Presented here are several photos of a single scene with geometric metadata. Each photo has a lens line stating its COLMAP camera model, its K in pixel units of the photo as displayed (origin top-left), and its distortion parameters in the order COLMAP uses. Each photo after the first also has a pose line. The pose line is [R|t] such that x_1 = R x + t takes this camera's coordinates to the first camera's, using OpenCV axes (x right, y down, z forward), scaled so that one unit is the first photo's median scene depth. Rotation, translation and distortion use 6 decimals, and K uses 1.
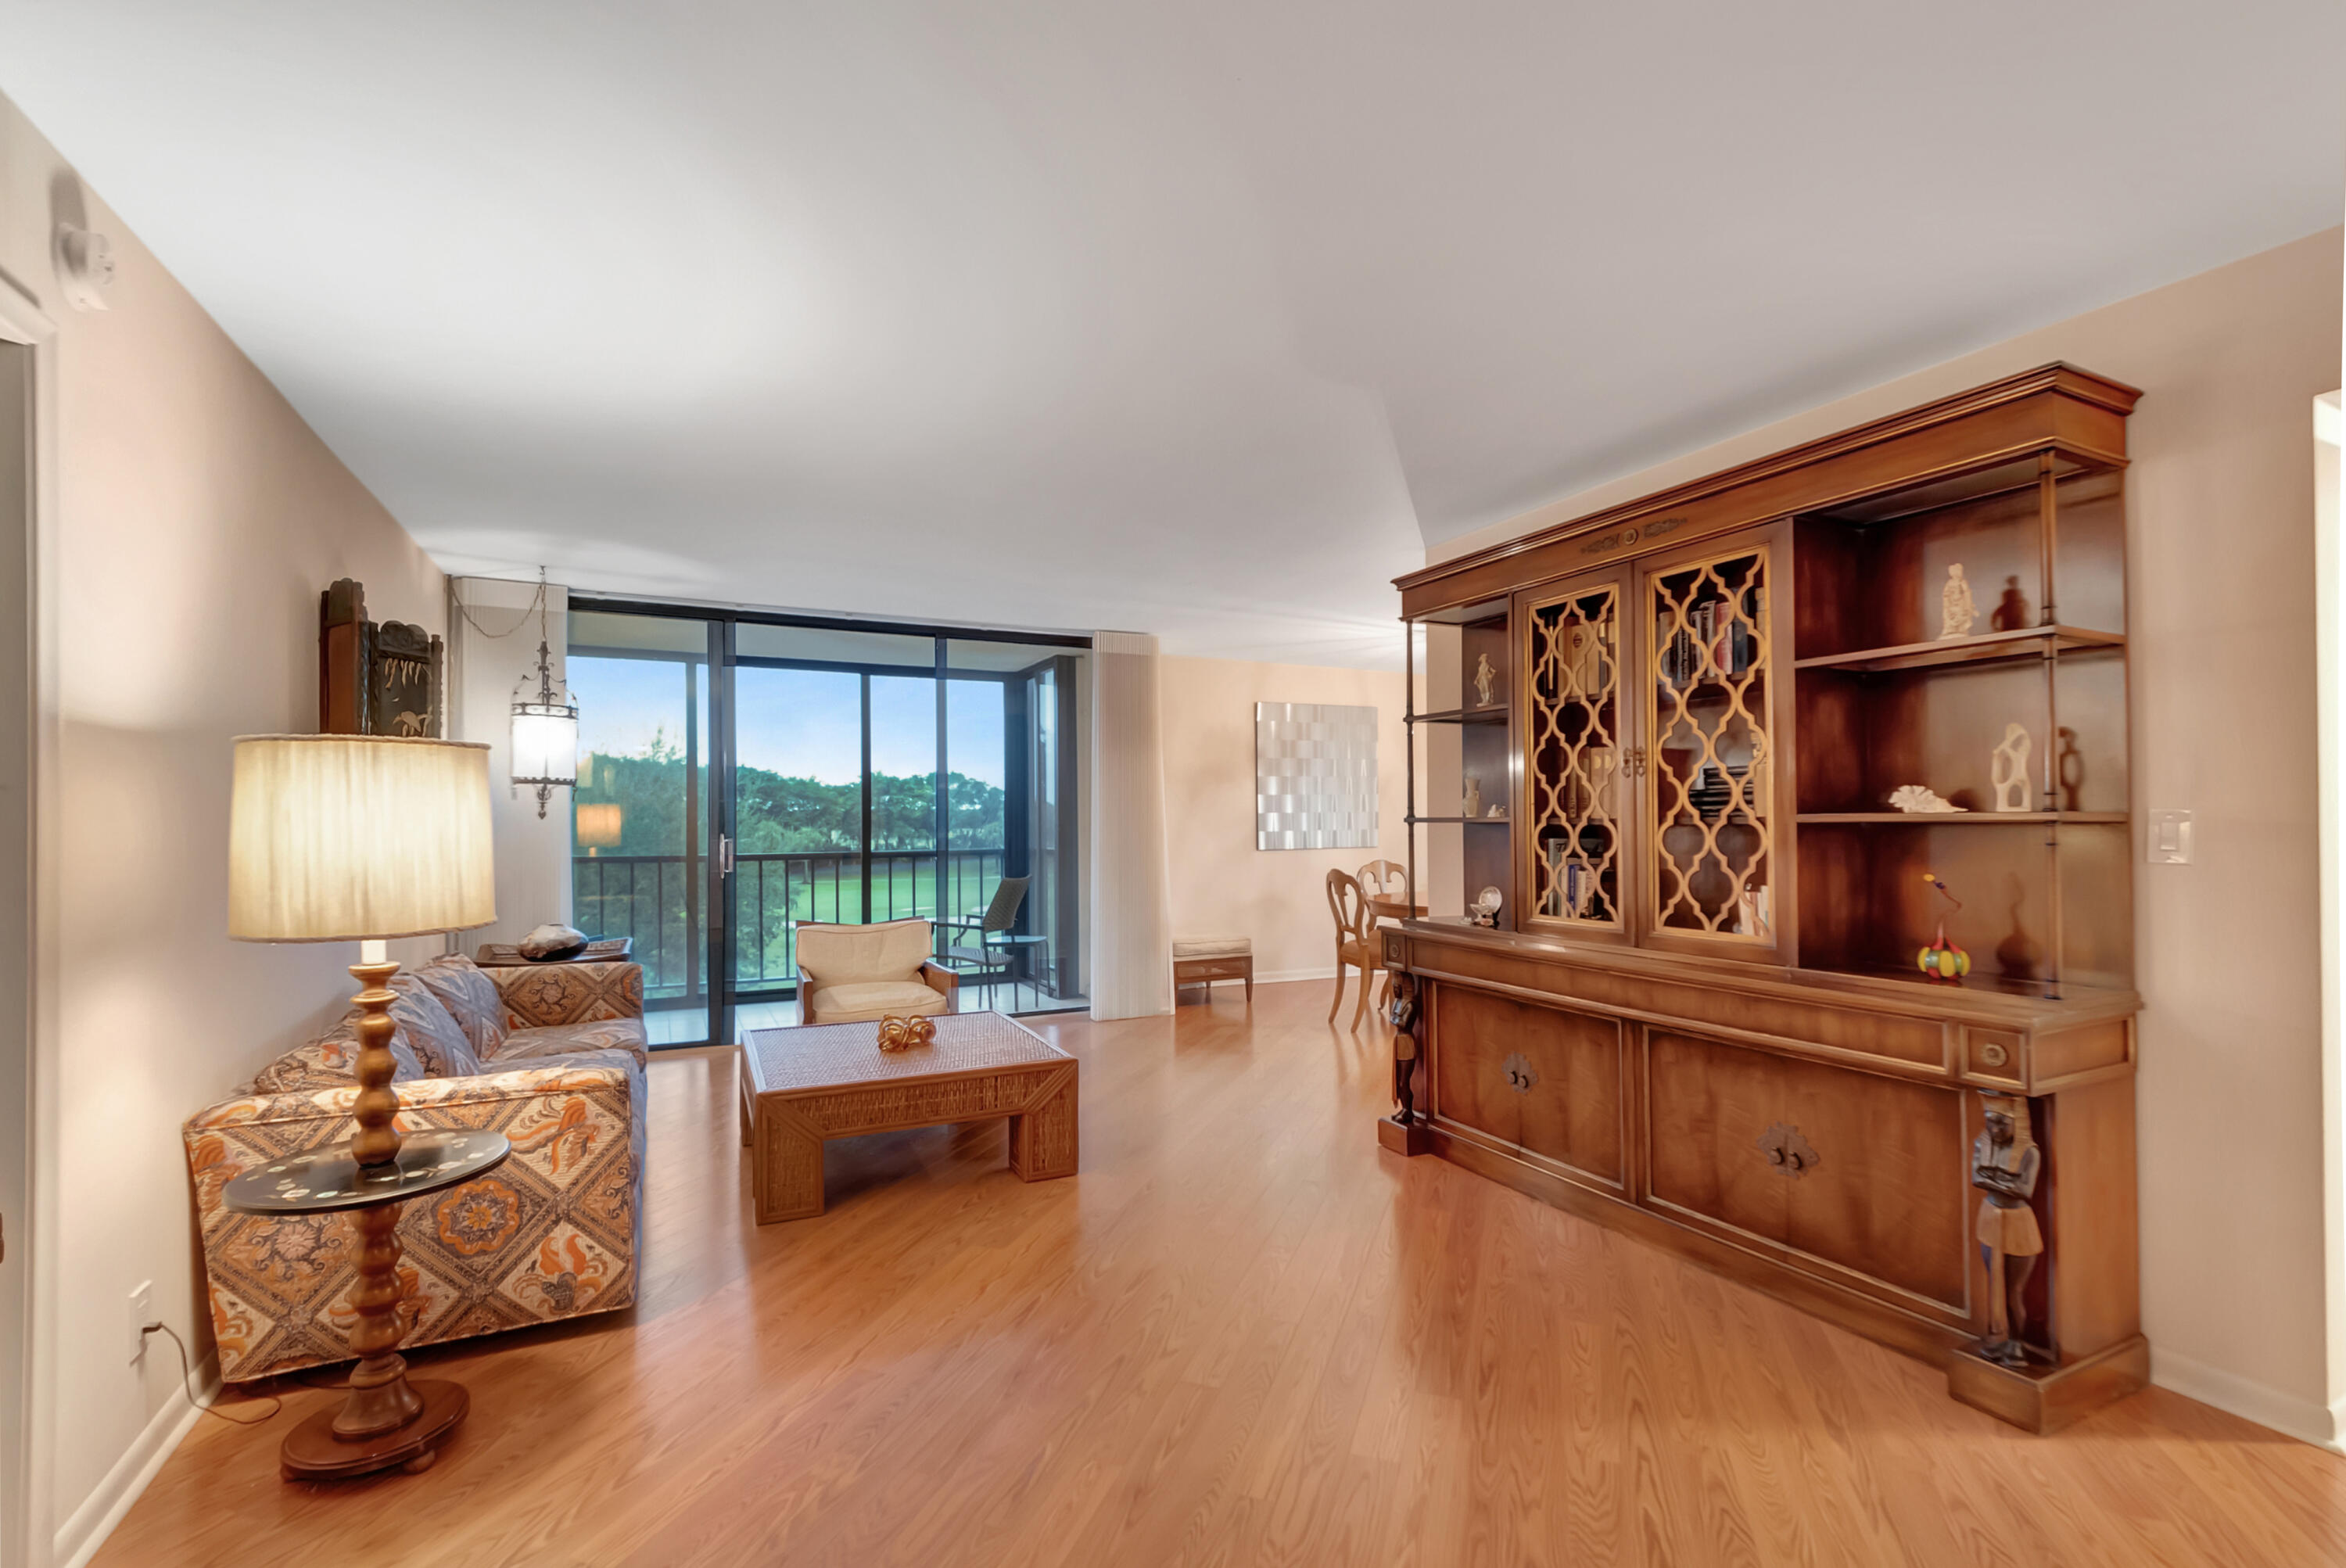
lens RADIAL K [[1052.7, 0, 1177.3], [0, 1052.7, 802.5], [0, 0, 1]] dist [-0.005923, -0.001233]
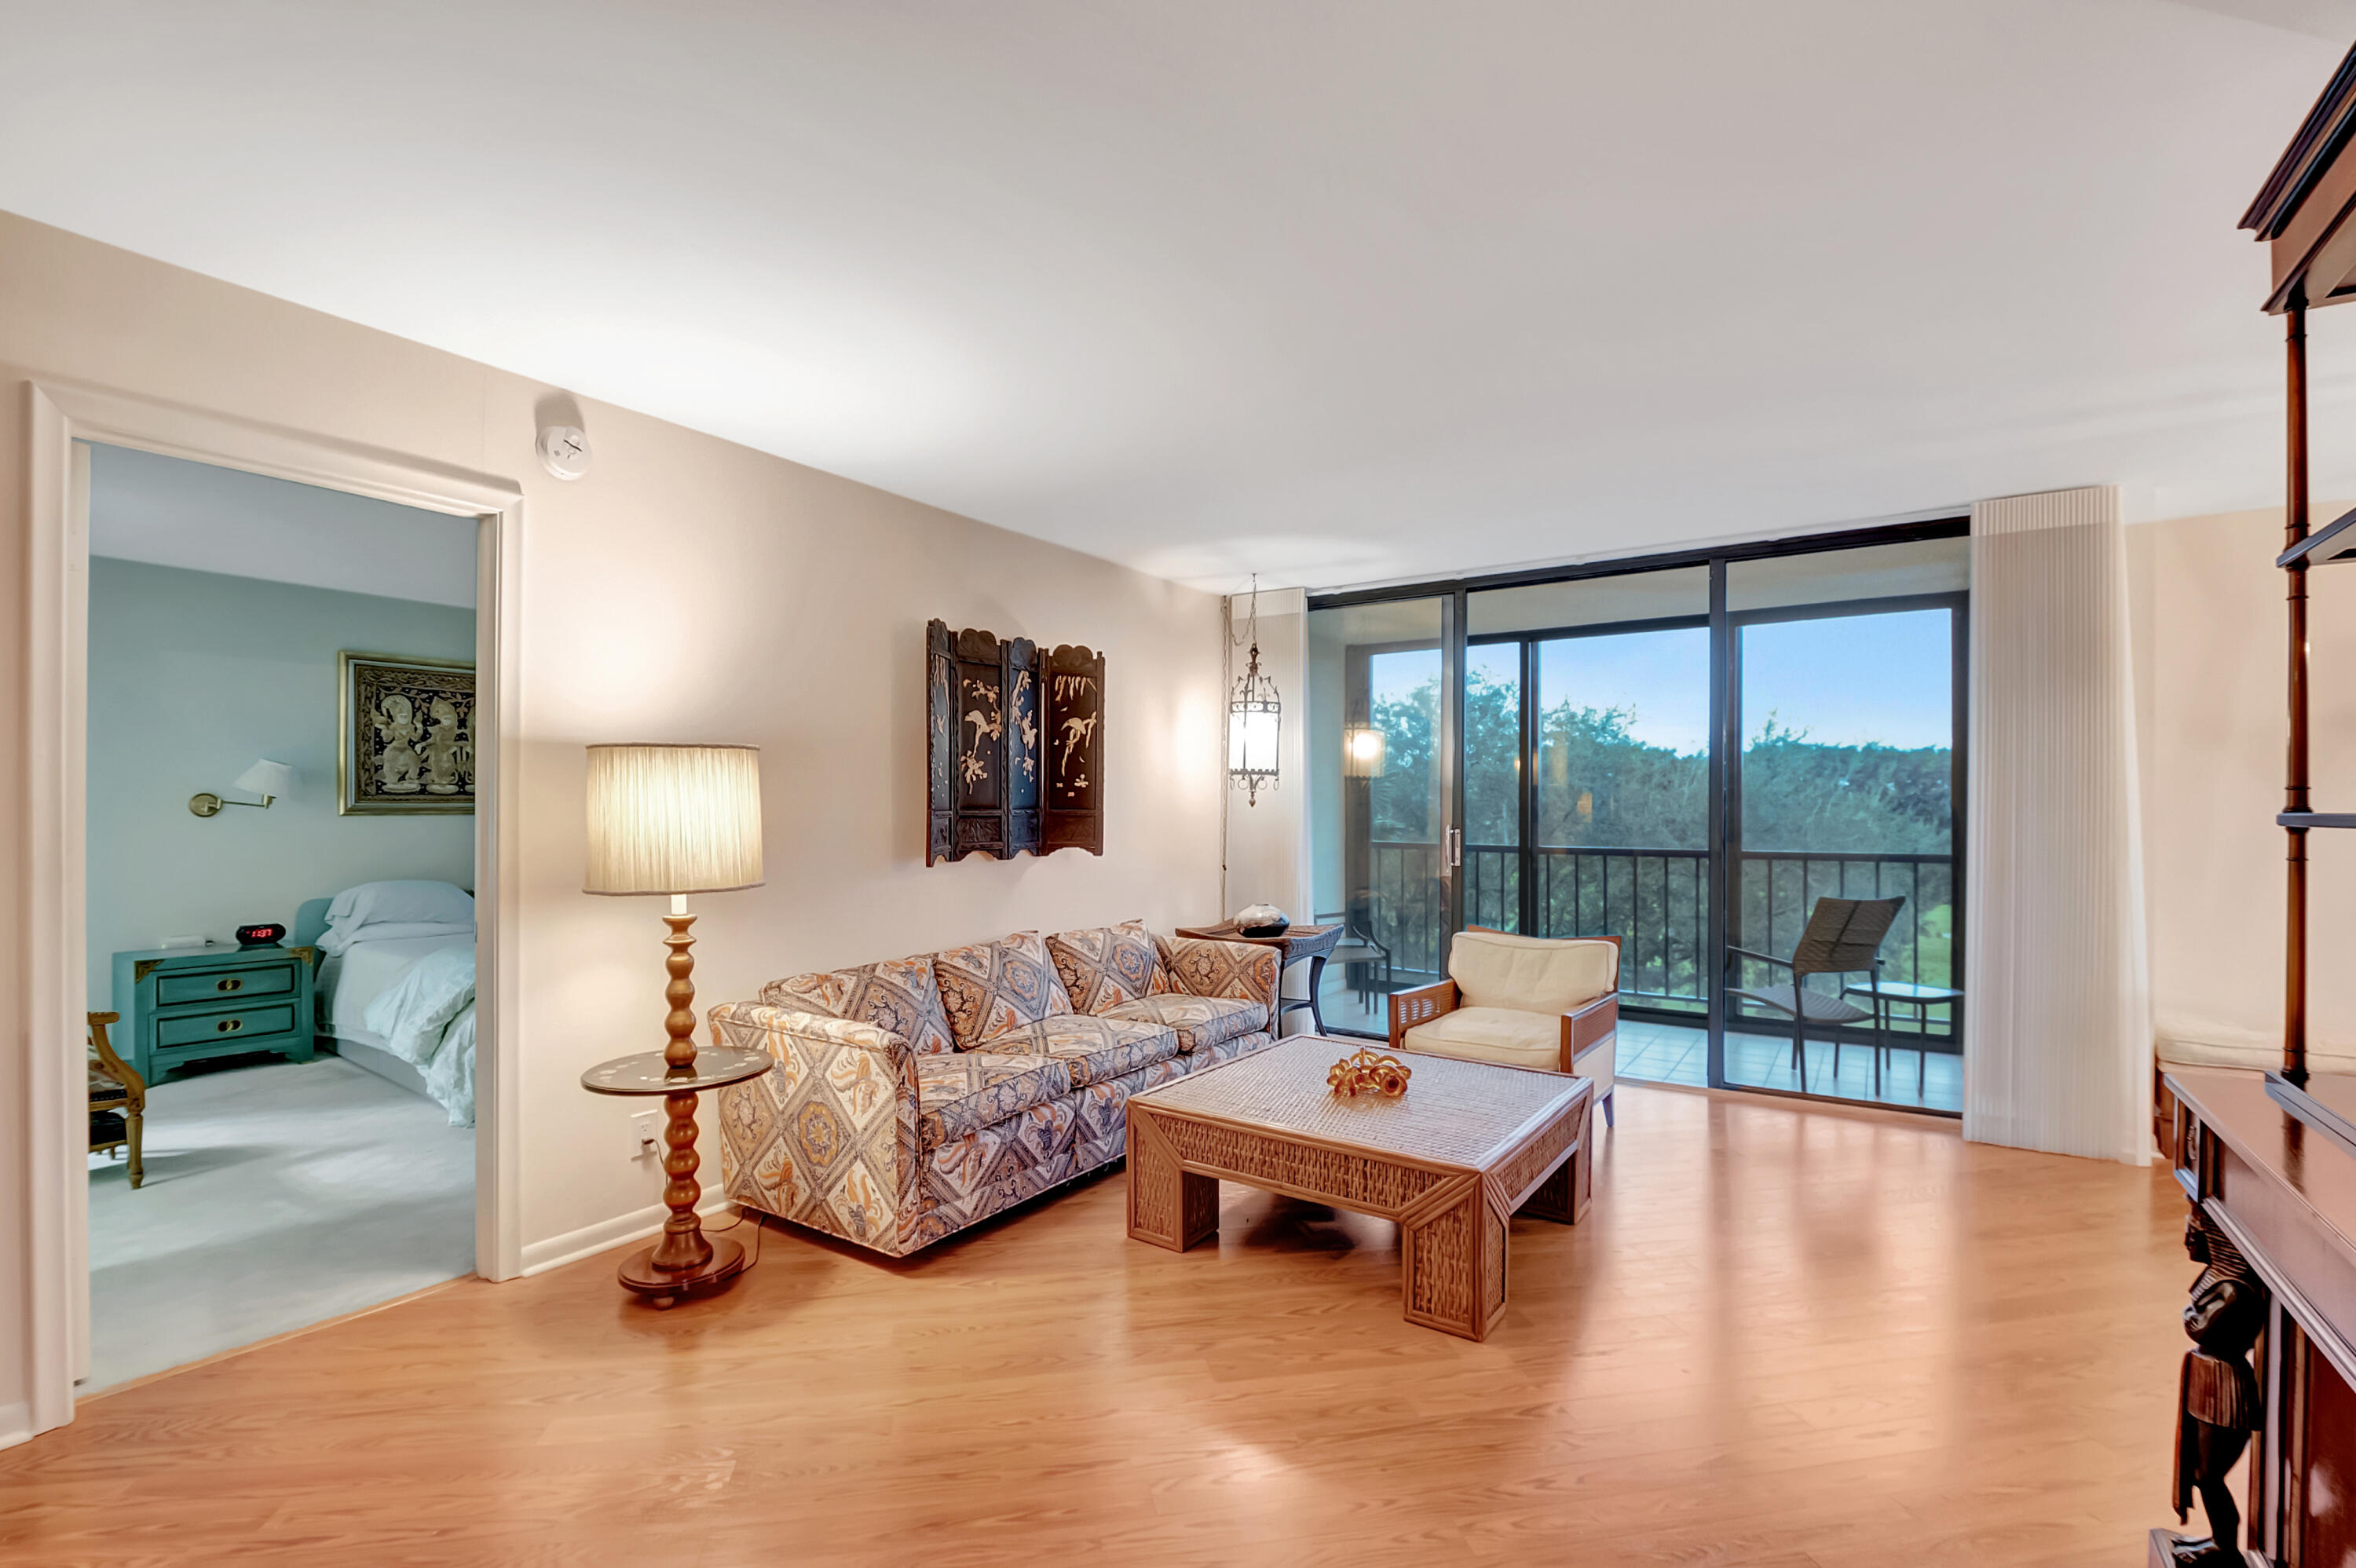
lens RADIAL K [[1042.4, 0, 1134.3], [0, 1042.4, 806.9], [0, 0, 1]] dist [0.007180, -0.010745]
pose [[0.489962, 0.003523, -0.871737, 0.312622], [0.008297, 0.999928, 0.008704, 0.006081], [0.871704, -0.011497, 0.489897, 0.408666]]
